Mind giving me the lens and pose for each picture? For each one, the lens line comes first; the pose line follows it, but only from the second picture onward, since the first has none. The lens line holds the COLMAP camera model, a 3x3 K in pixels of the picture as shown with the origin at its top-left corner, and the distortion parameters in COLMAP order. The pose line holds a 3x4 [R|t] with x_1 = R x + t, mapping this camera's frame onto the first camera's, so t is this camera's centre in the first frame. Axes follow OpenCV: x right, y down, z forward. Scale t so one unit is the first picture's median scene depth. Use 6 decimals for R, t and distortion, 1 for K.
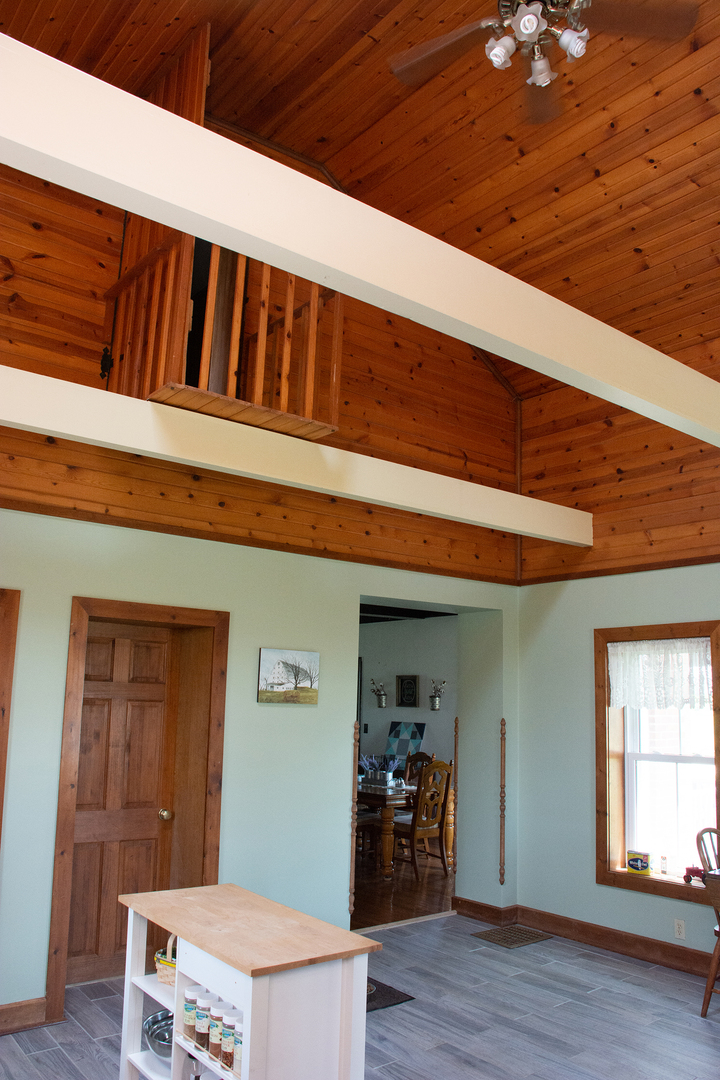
lens RADIAL K [[831.3, 0, 355.4], [0, 831.3, 543.7], [0, 0, 1]] dist [-0.156884, 0.116690]
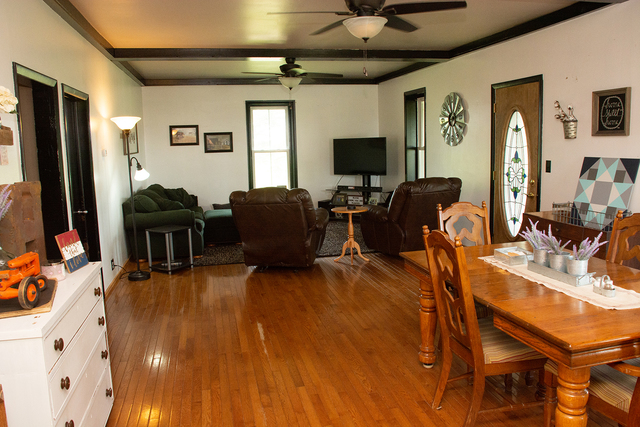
lens RADIAL K [[492.6, 0, 320.0], [0, 492.6, 213.5], [0, 0, 1]] dist [-0.156884, 0.116690]
pose [[0.897122, 0.010970, -0.441646, 0.019884], [0.131249, 0.947937, 0.290154, 0.112984], [0.421835, -0.318269, 0.848976, 0.541153]]
